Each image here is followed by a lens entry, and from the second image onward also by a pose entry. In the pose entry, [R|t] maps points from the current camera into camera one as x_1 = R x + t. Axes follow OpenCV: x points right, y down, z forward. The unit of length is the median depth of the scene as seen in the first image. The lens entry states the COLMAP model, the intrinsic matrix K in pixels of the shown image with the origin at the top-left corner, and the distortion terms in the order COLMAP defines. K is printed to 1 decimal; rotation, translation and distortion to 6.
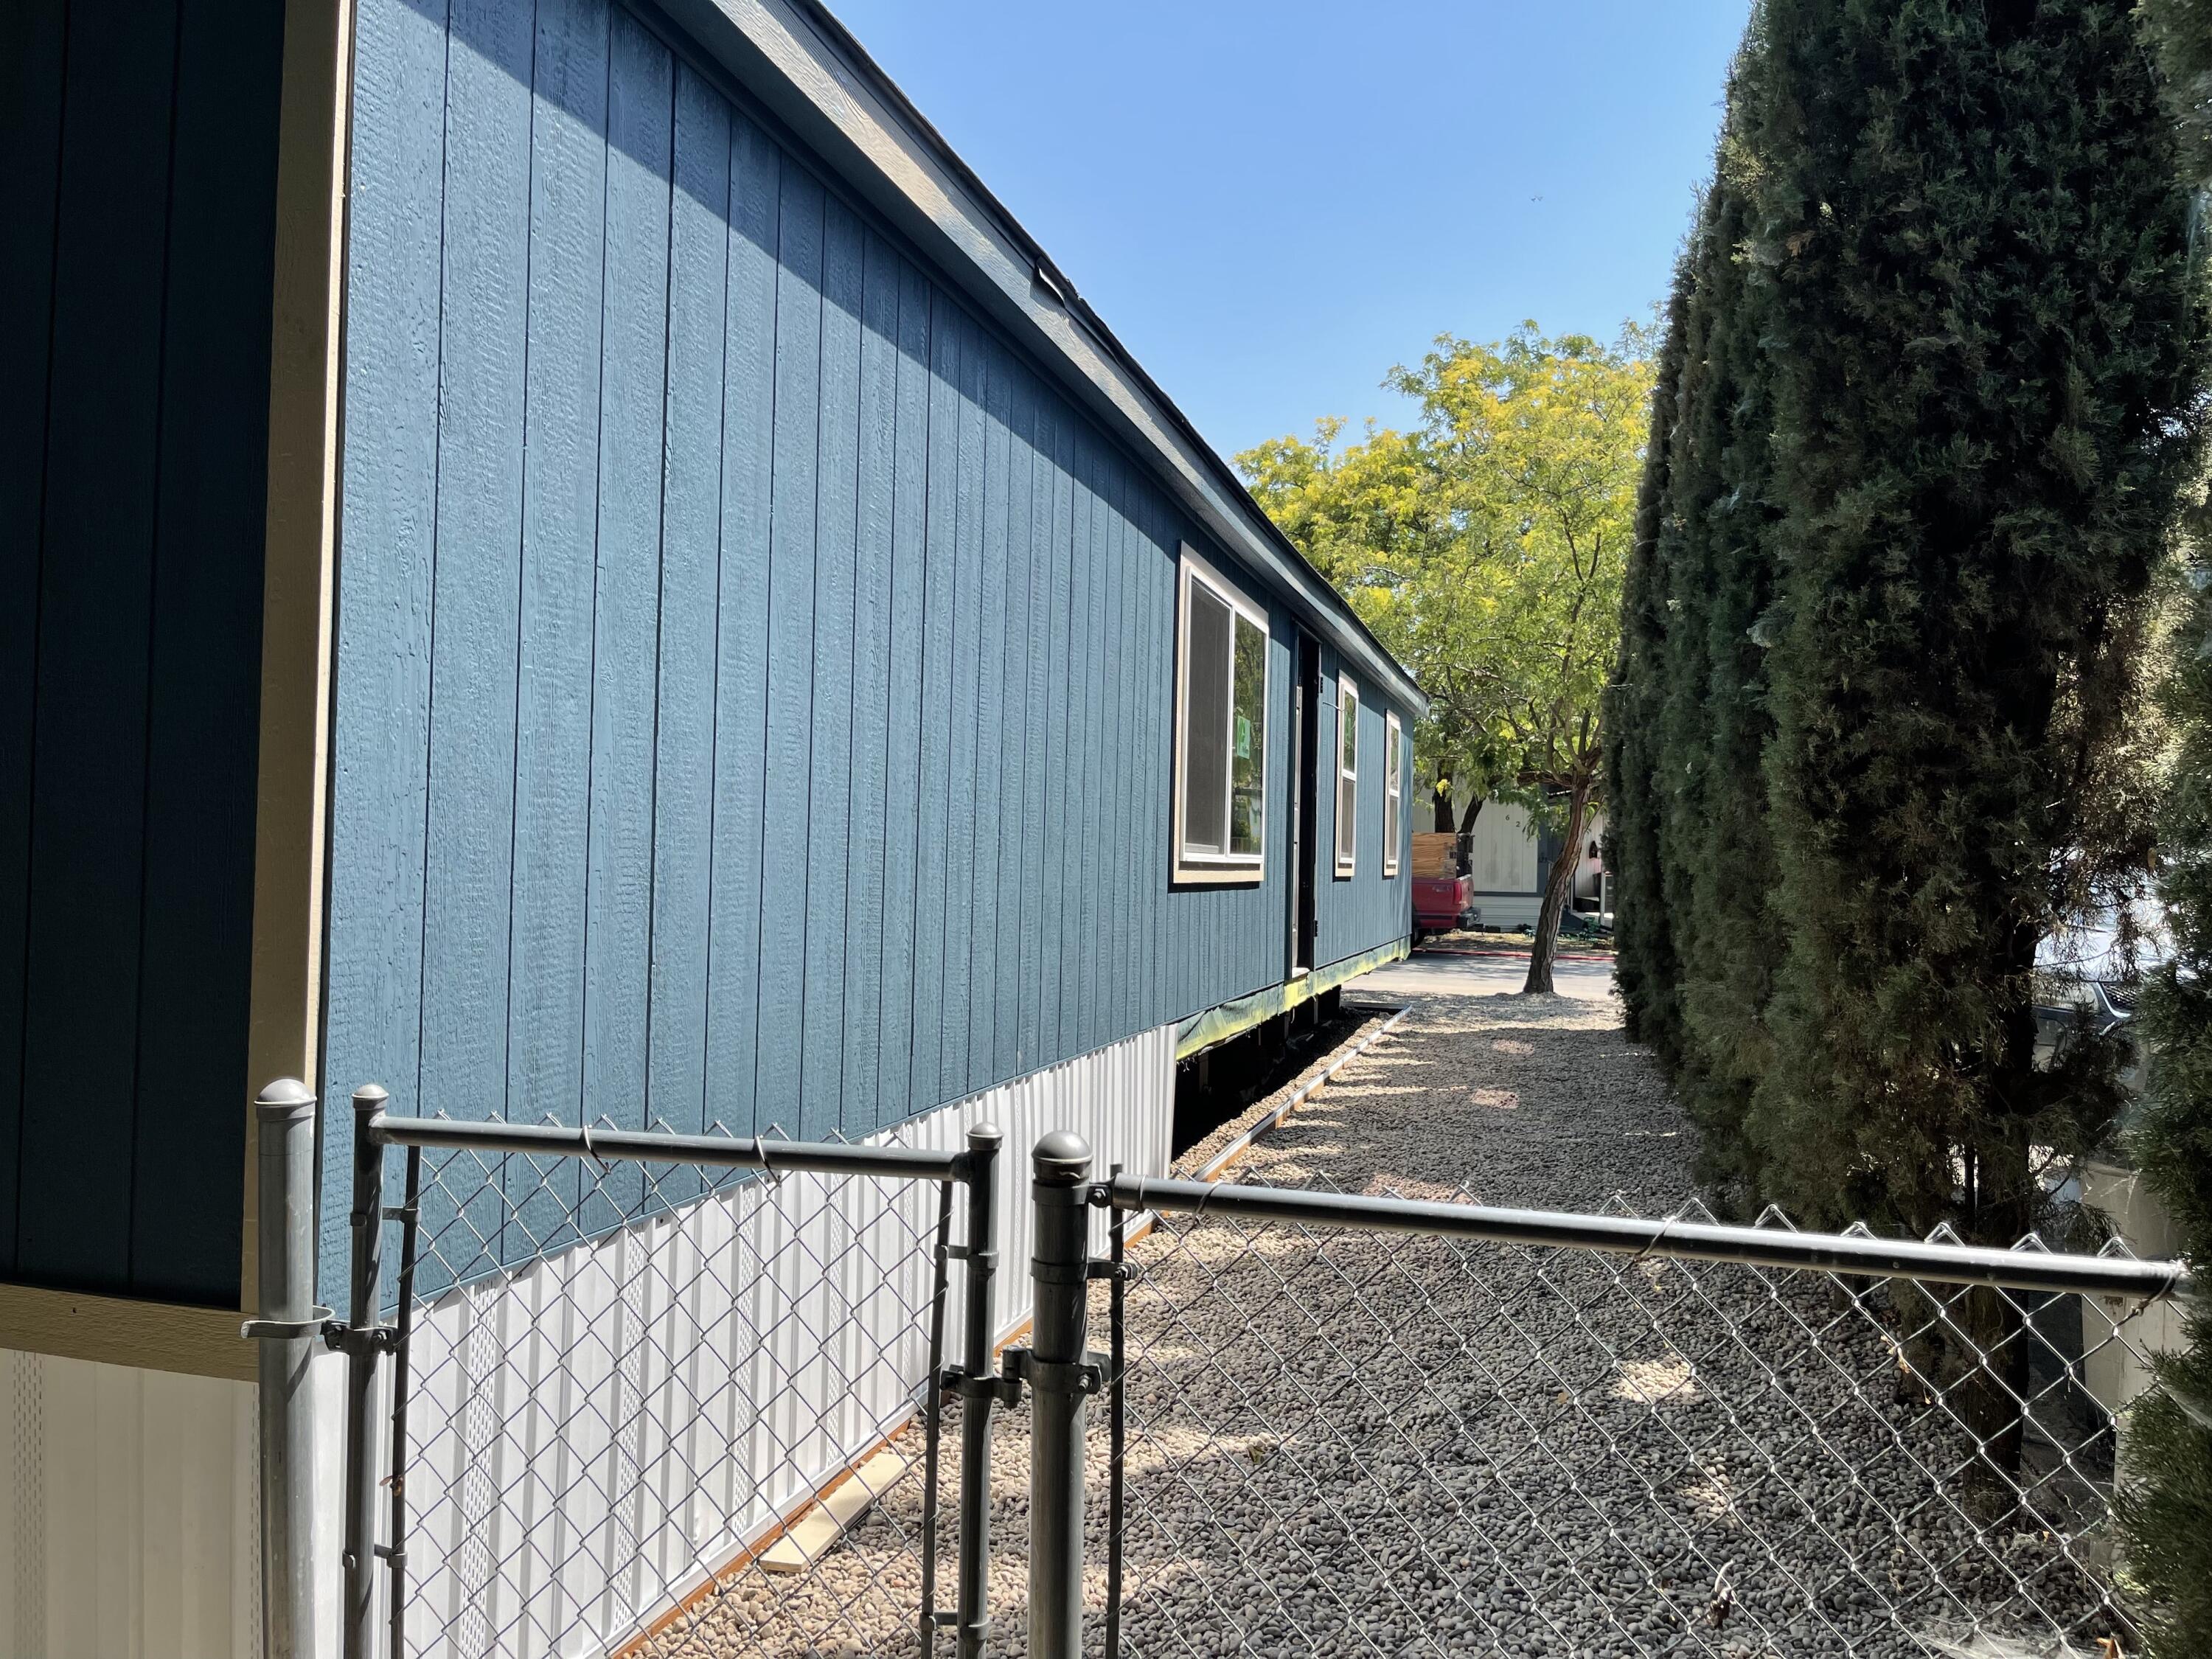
lens RADIAL K [[1718.3, 0, 1105.8], [0, 1718.3, 832.3], [0, 0, 1]] dist [0.030560, -0.024759]
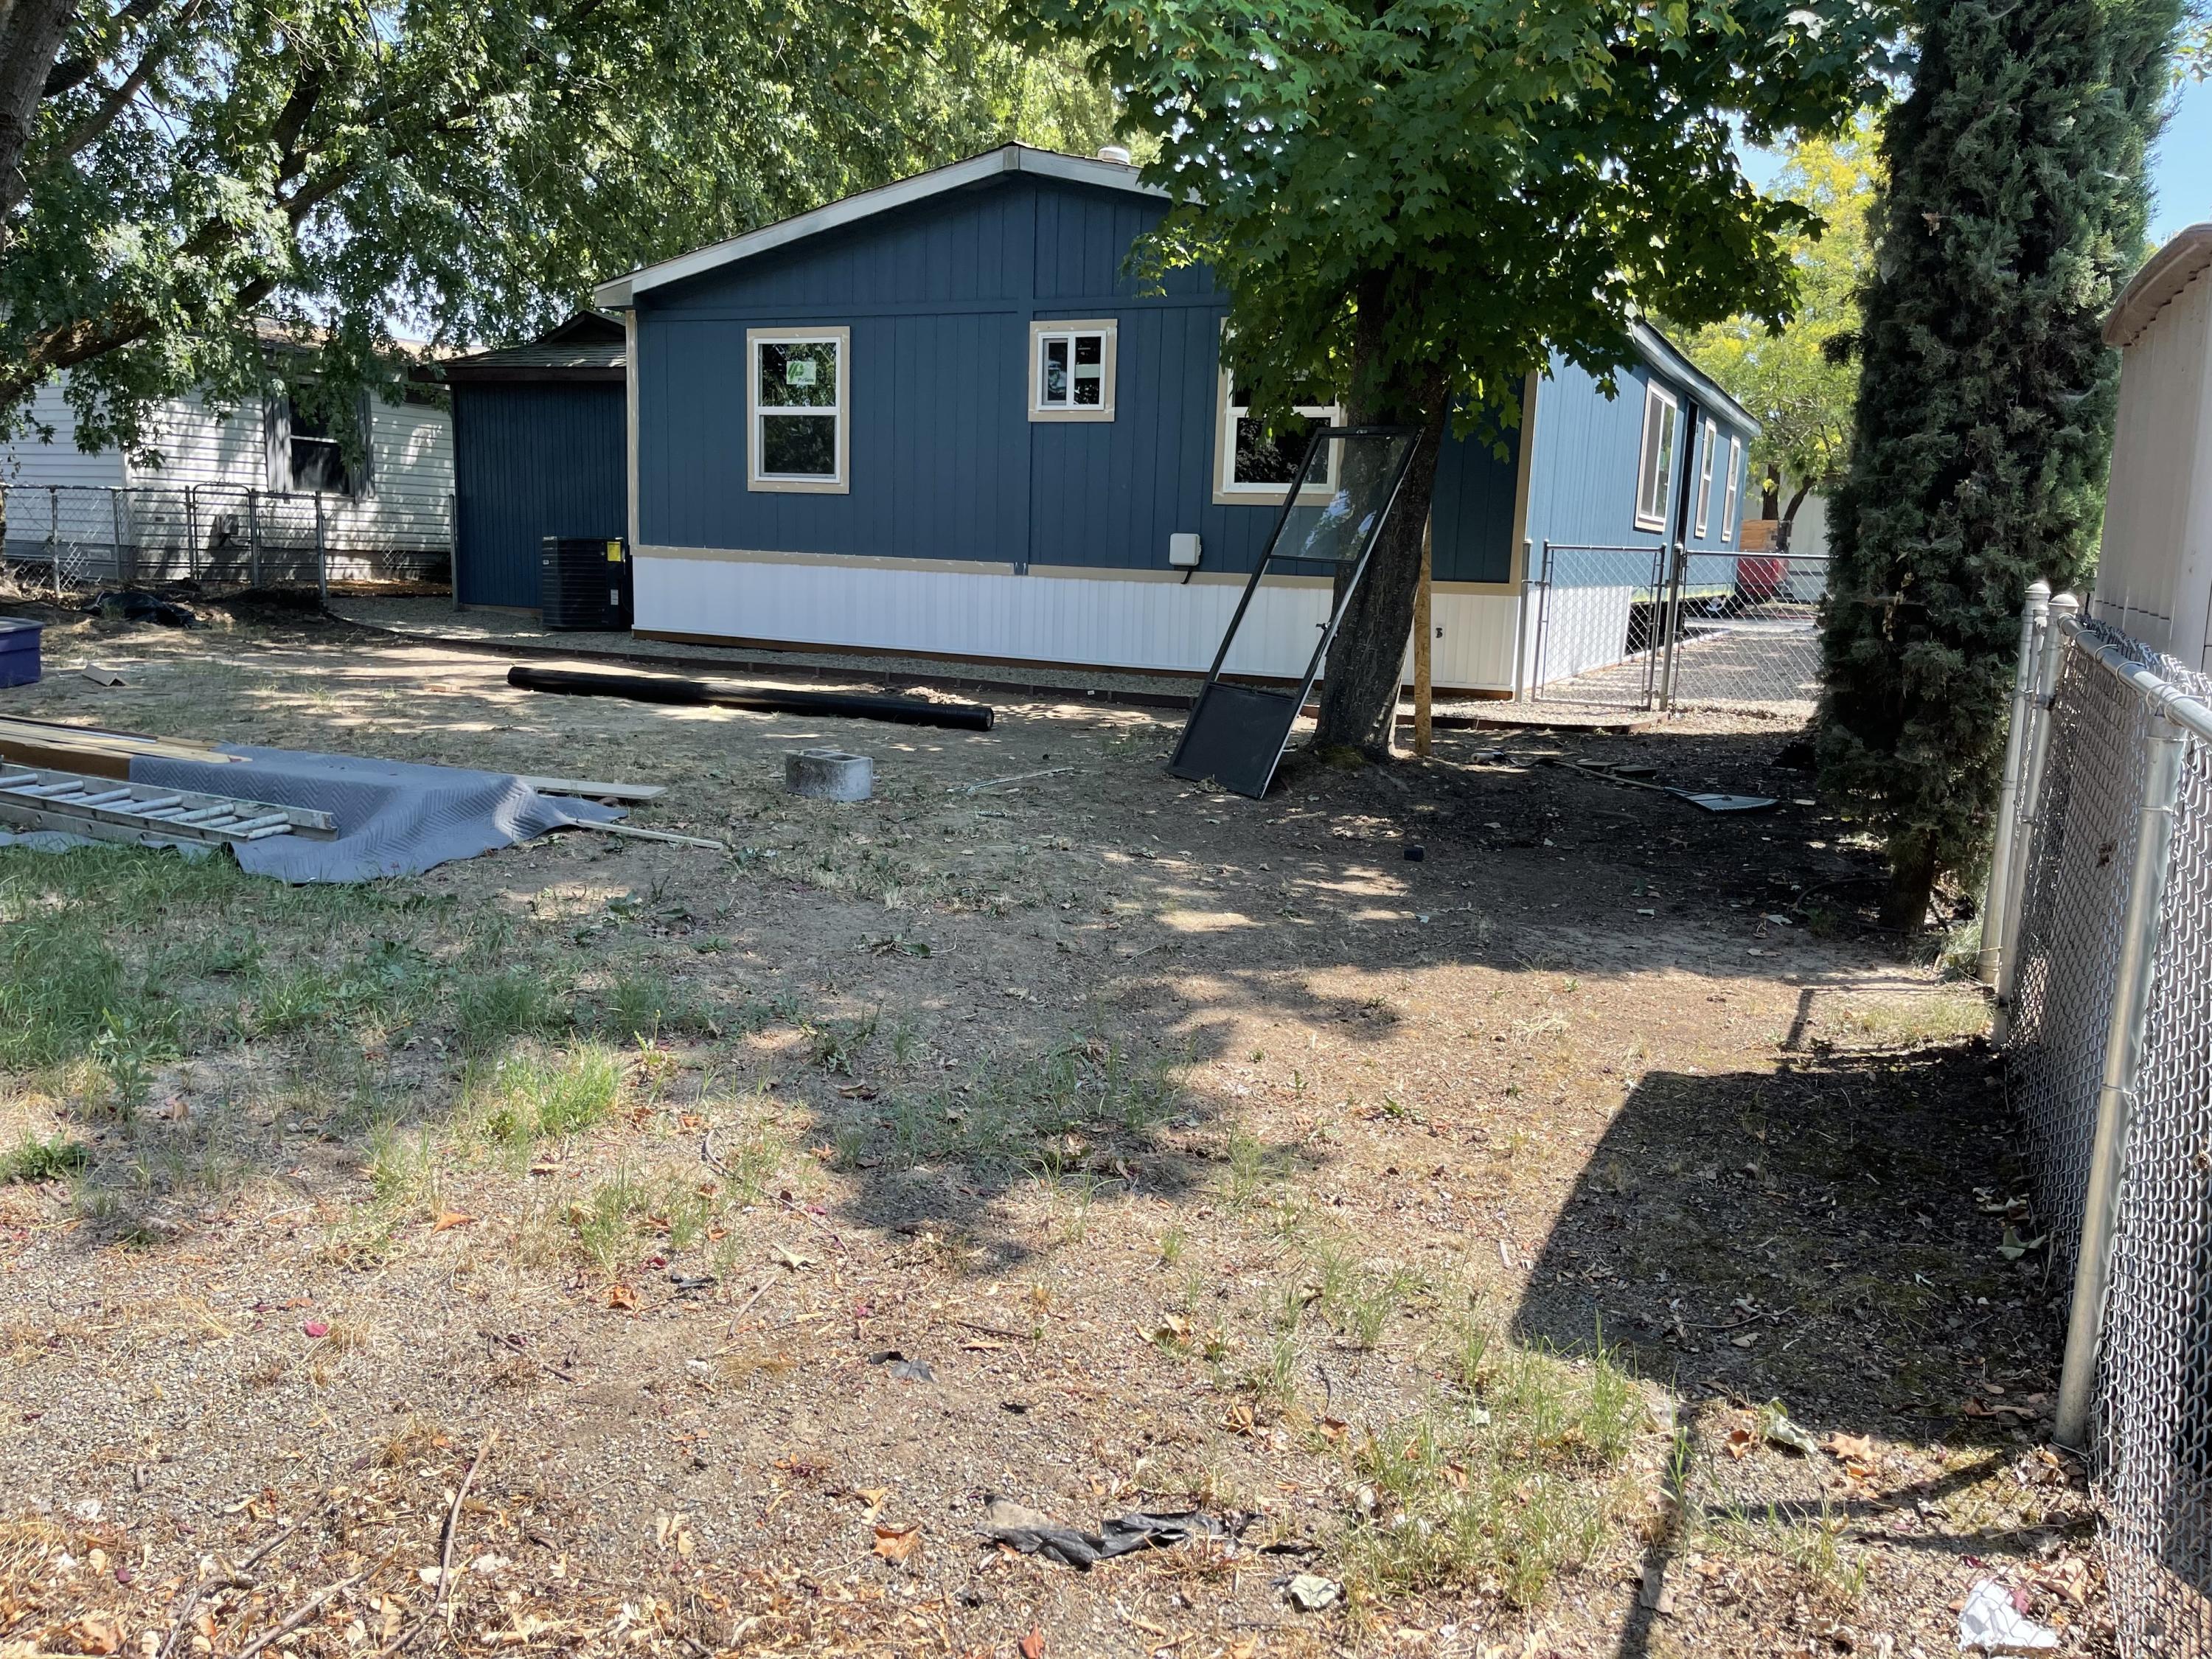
lens RADIAL K [[1718.3, 0, 1114.8], [0, 1718.3, 823.2], [0, 0, 1]] dist [0.030560, -0.024759]
pose [[0.985923, 0.032092, -0.164094, -0.143844], [-0.004333, 0.985982, 0.166795, 0.021850], [0.167146, -0.163736, 0.972241, -0.806598]]
